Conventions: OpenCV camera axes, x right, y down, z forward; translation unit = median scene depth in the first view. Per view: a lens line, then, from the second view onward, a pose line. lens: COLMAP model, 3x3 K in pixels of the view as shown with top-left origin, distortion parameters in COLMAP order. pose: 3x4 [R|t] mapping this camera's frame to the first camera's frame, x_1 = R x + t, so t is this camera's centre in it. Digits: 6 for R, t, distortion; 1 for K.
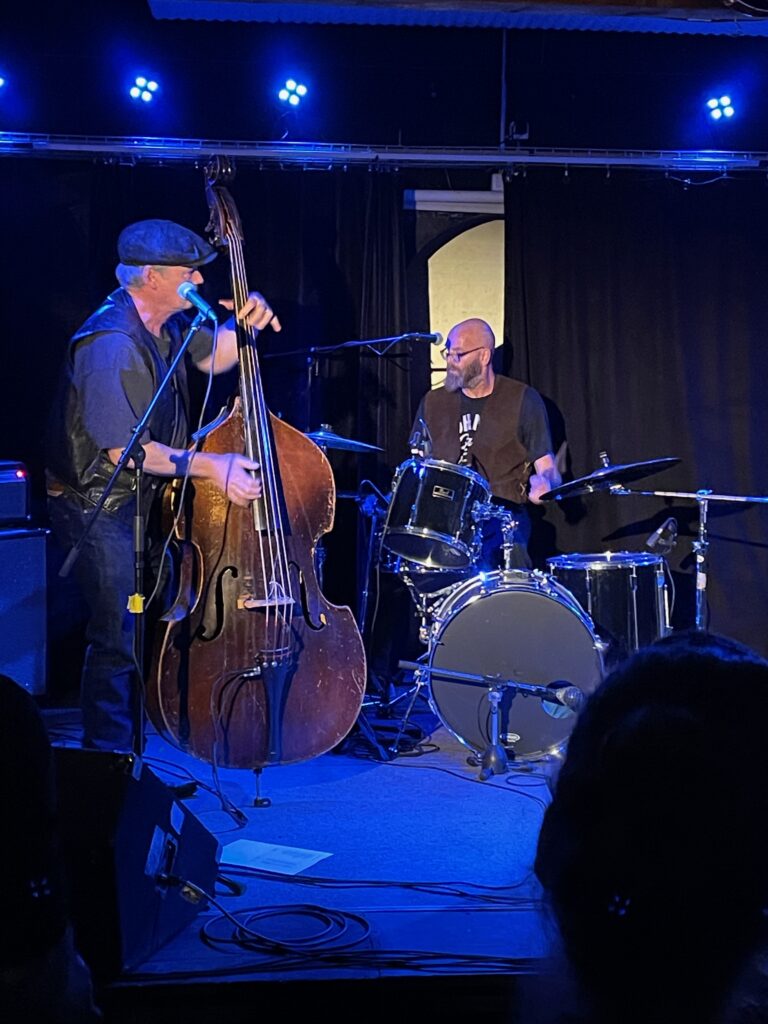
lens RADIAL K [[1741.1, 0, 372.0], [0, 1741.1, 484.6], [0, 0, 1]] dist [0.091130, 0.000000]
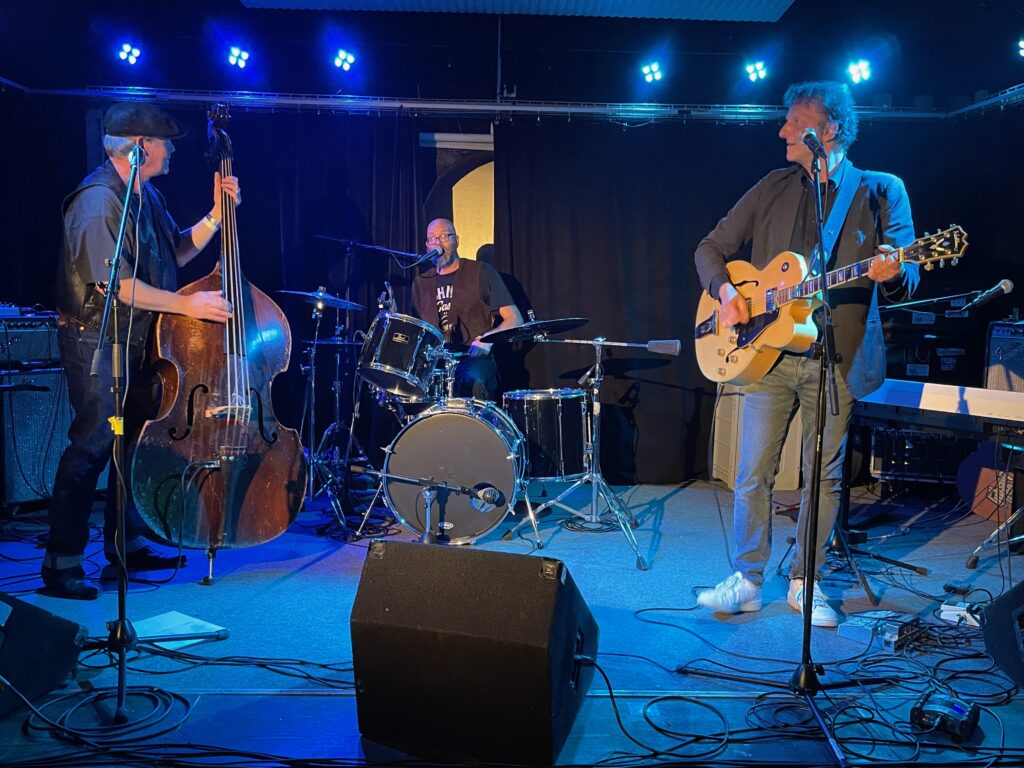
lens RADIAL K [[926.8, 0, 497.1], [0, 926.8, 378.7], [0, 0, 1]] dist [0.079703, -0.095086]
pose [[0.997850, 0.014033, -0.064027, 0.144027], [-0.013170, 0.999817, 0.013883, 0.022418], [0.064210, -0.013010, 0.997852, 0.280633]]
